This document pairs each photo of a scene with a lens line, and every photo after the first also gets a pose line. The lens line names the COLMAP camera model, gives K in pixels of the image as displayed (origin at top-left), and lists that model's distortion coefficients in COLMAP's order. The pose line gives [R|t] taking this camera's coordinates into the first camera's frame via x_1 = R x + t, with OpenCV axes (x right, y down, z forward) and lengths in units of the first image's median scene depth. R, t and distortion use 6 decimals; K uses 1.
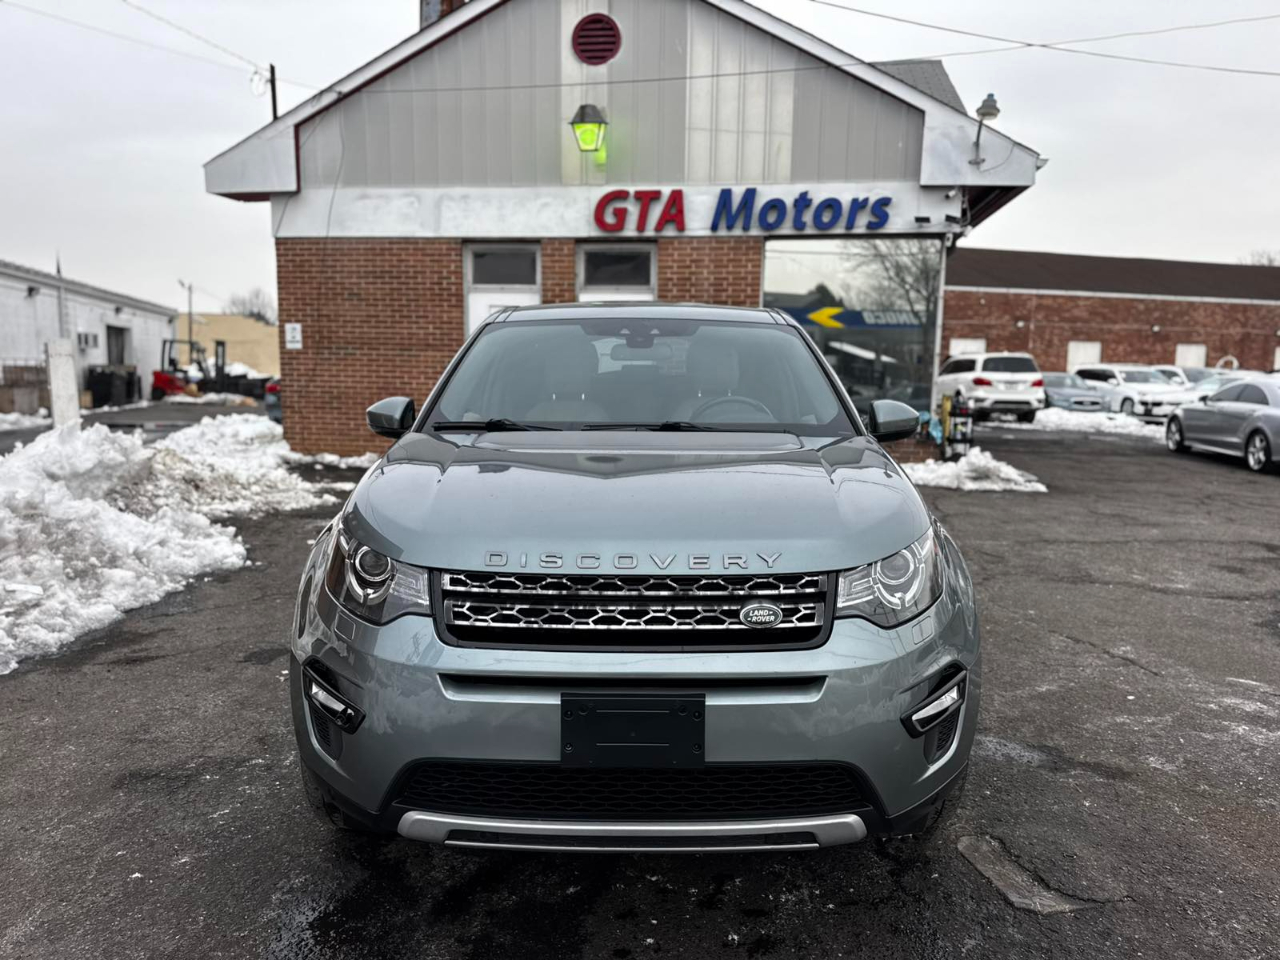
lens RADIAL K [[888.3, 0, 643.2], [0, 888.3, 483.2], [0, 0, 1]] dist [0.092985, -0.124811]
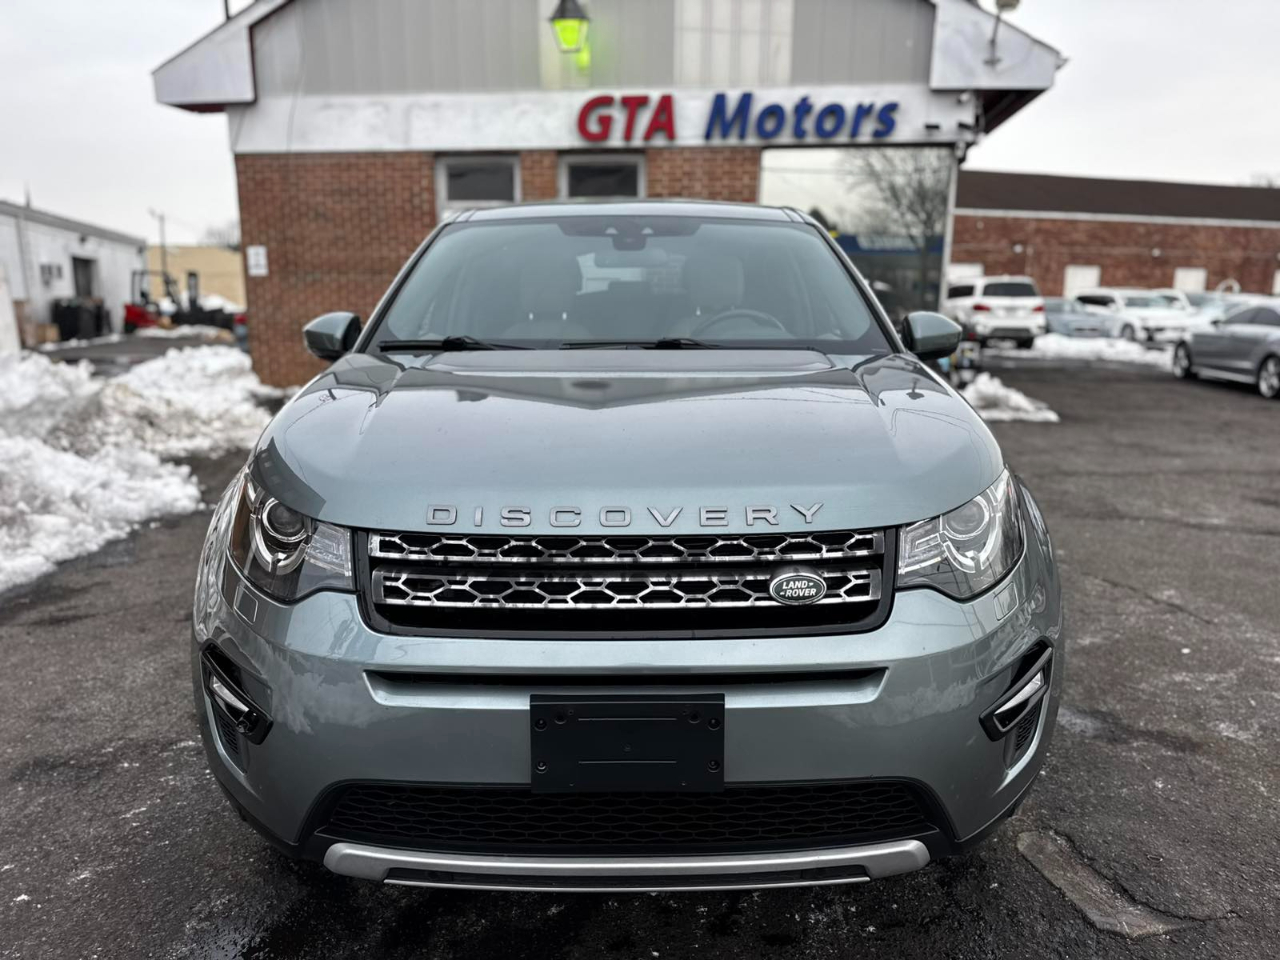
lens RADIAL K [[902.0, 0, 640.0], [0, 902.0, 480.0], [0, 0, 1]] dist [0.028797, -0.031451]
pose [[0.999921, -0.009511, 0.008192, -0.001414], [0.008911, 0.997478, 0.070416, 0.001153], [-0.008841, -0.070337, 0.997484, 0.070353]]
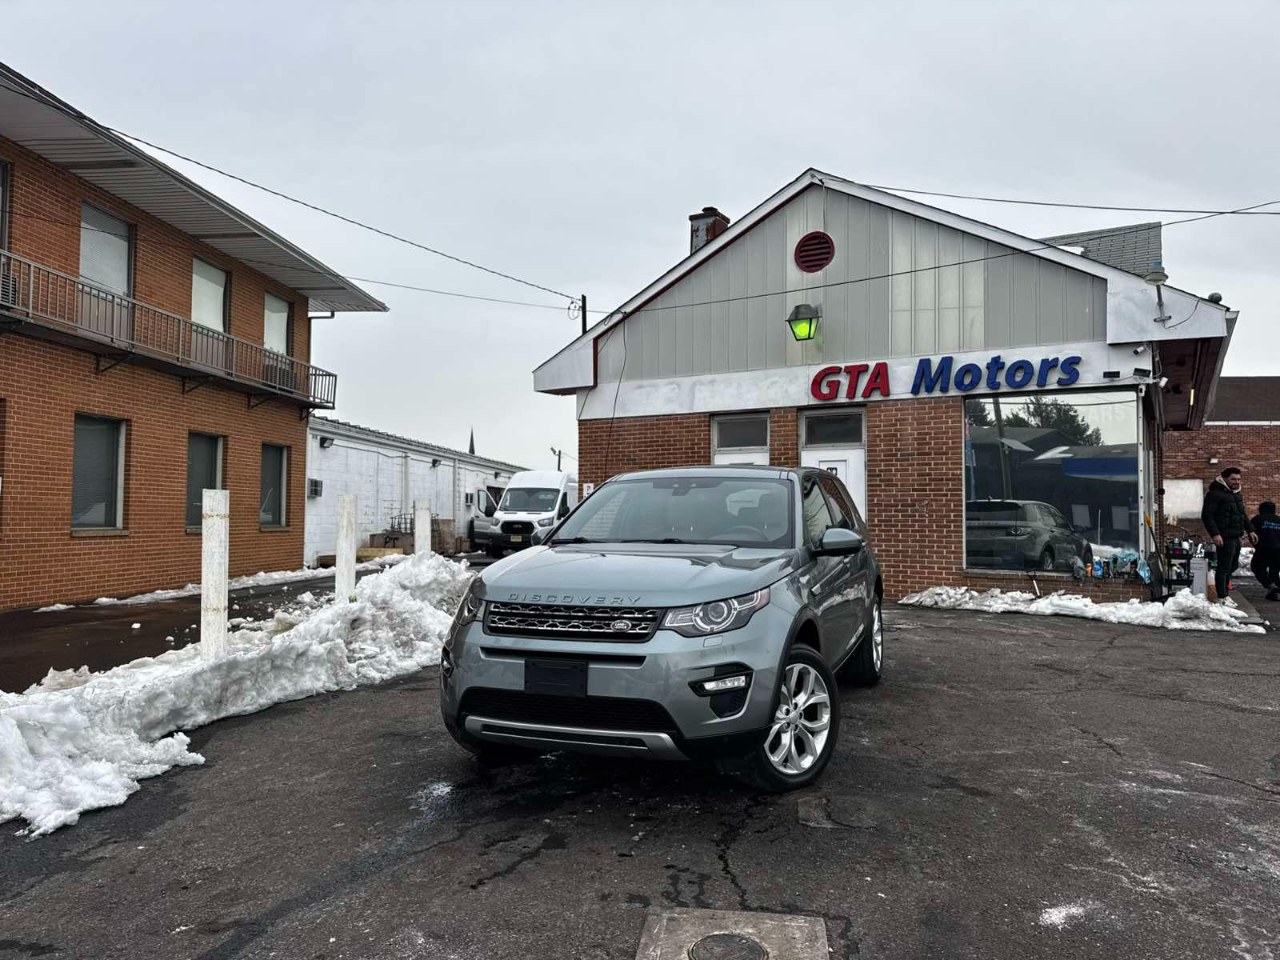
lens RADIAL K [[884.8, 0, 647.5], [0, 884.8, 485.6], [0, 0, 1]] dist [0.137498, -0.213528]
pose [[0.931791, -0.023644, -0.362223, 0.256449], [-0.035989, 0.986942, -0.157002, 0.041029], [0.361206, 0.159329, 0.918773, -0.245617]]
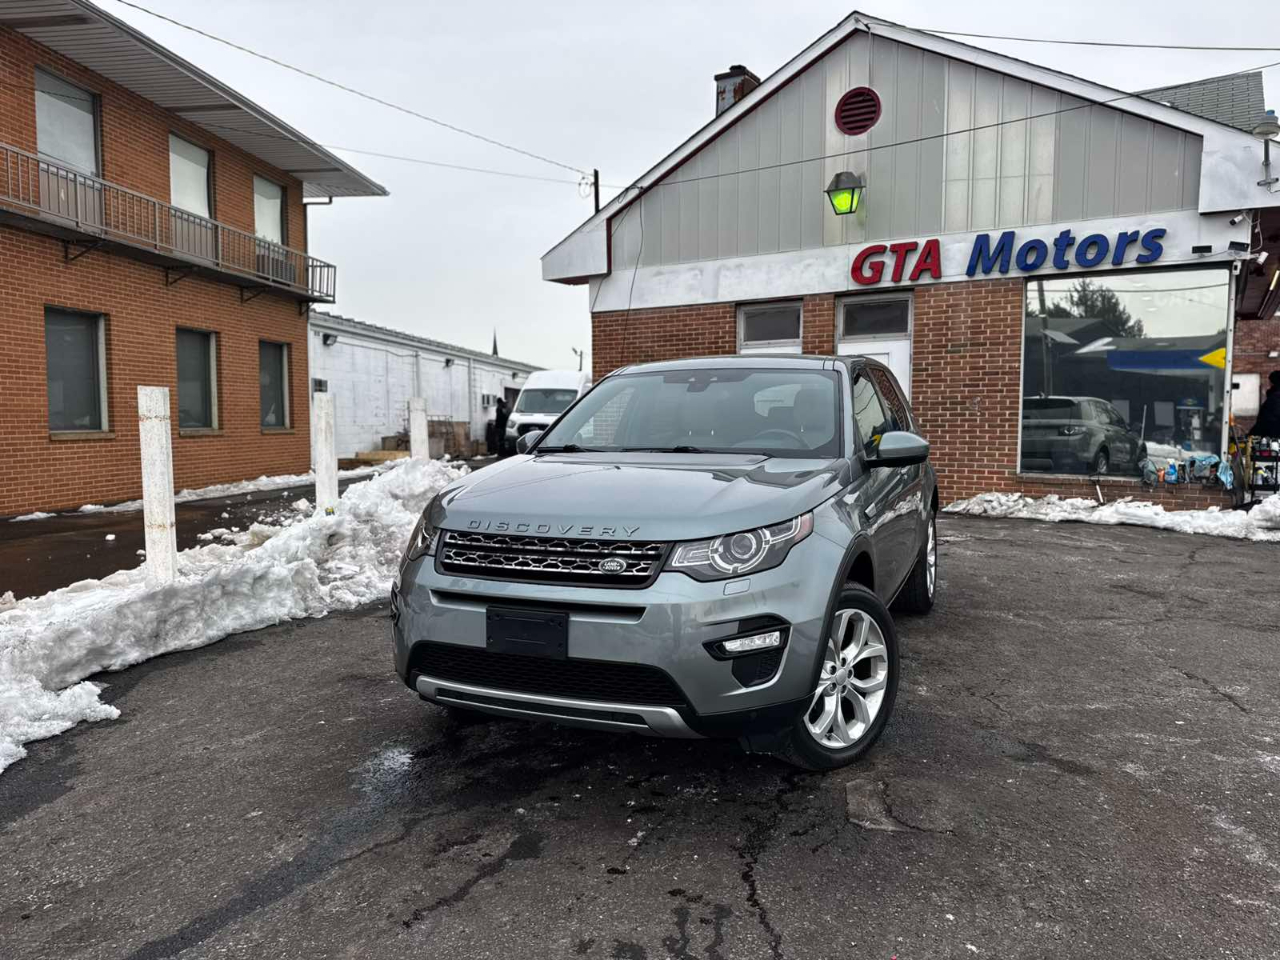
lens RADIAL K [[888.3, 0, 643.2], [0, 888.3, 483.2], [0, 0, 1]] dist [0.092985, -0.124811]
pose [[0.919157, 0.013981, -0.393643, 0.212129], [-0.035791, 0.998200, -0.048119, 0.021999], [0.392262, 0.058318, 0.918003, -0.101019]]
